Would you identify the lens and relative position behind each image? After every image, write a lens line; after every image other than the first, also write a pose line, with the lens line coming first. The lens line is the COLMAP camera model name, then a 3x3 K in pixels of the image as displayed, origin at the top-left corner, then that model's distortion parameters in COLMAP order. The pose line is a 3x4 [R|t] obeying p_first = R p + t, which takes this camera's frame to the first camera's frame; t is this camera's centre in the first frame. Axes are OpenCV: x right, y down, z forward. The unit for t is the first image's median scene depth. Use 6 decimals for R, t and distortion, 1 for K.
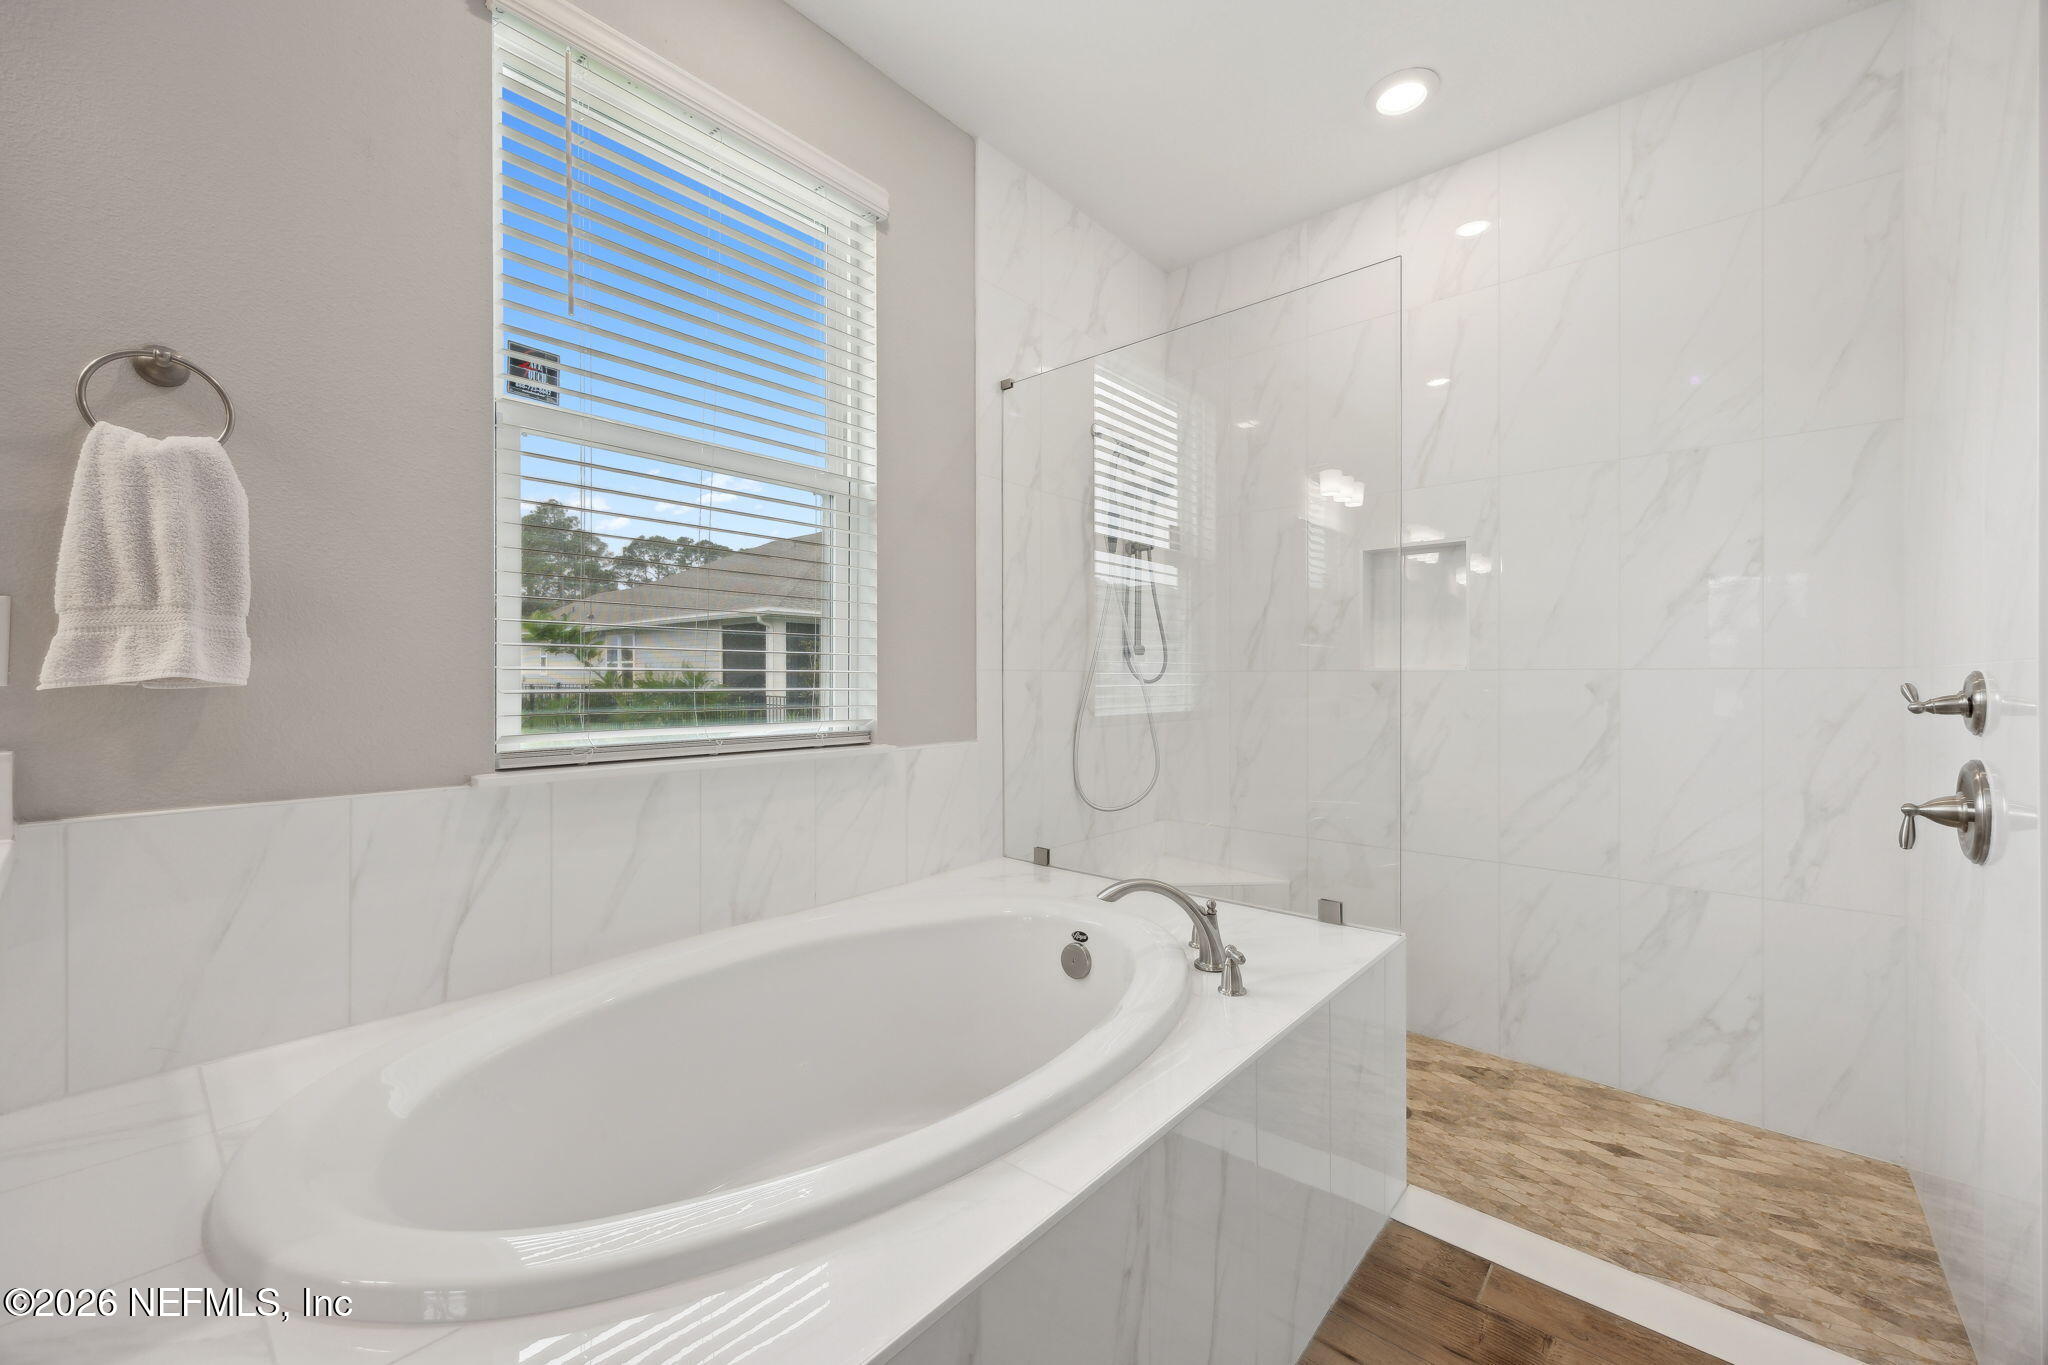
lens RADIAL K [[791.0, 0, 1031.1], [0, 791.0, 679.7], [0, 0, 1]] dist [0.003308, 0.000215]
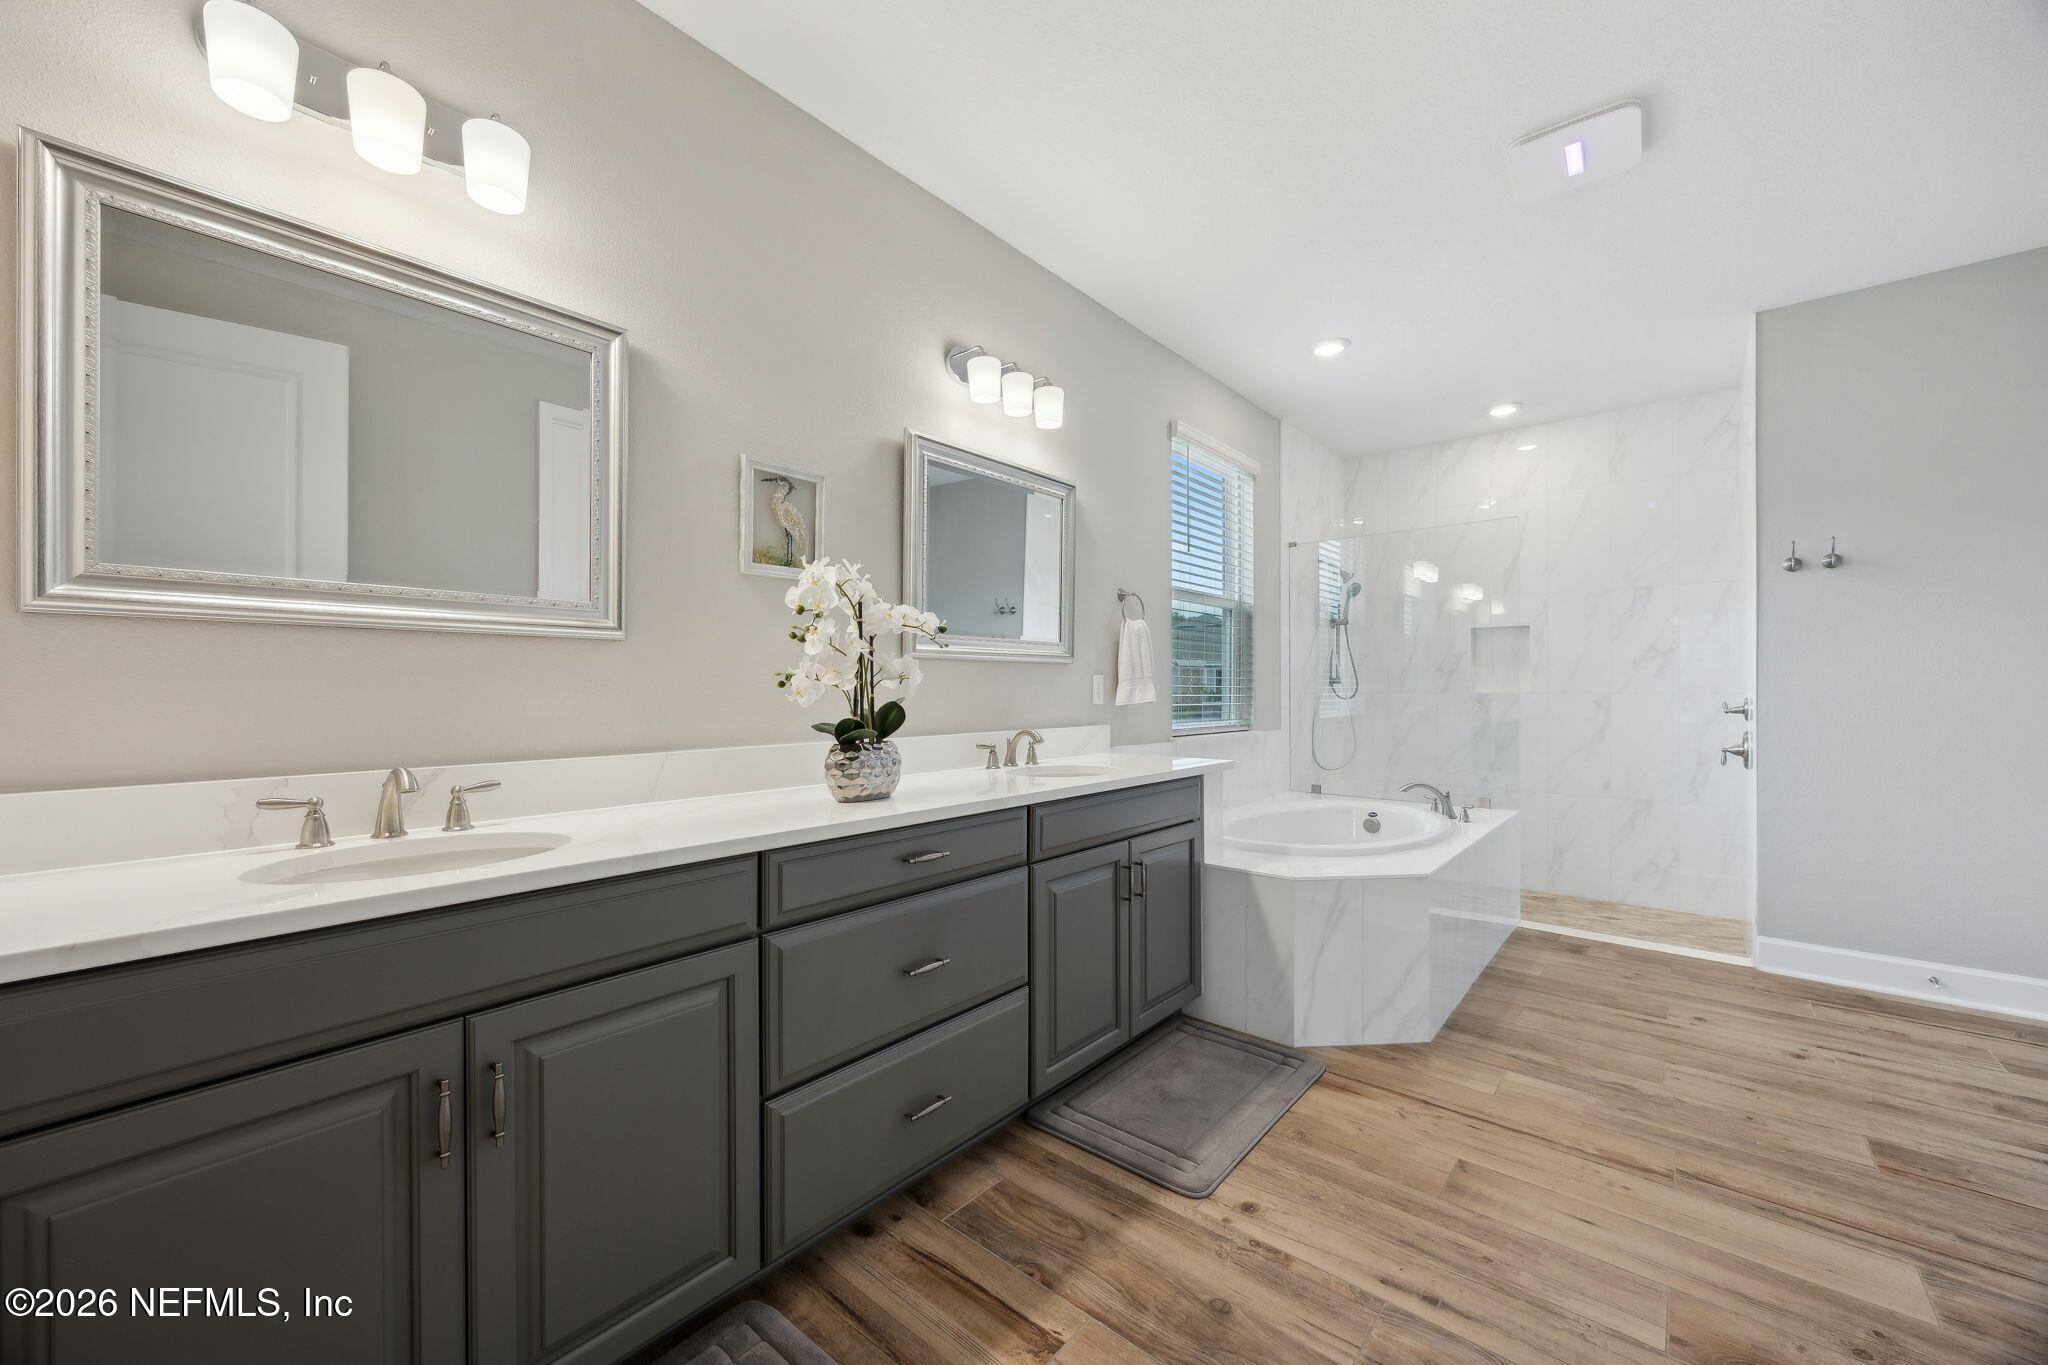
lens RADIAL K [[791.0, 0, 1015.1], [0, 791.0, 690.5], [0, 0, 1]] dist [0.003308, 0.000215]
pose [[0.999951, -0.000860, 0.009831, -0.832198], [0.000847, 0.999999, 0.001248, -0.024942], [-0.009832, -0.001240, 0.999951, -1.052878]]
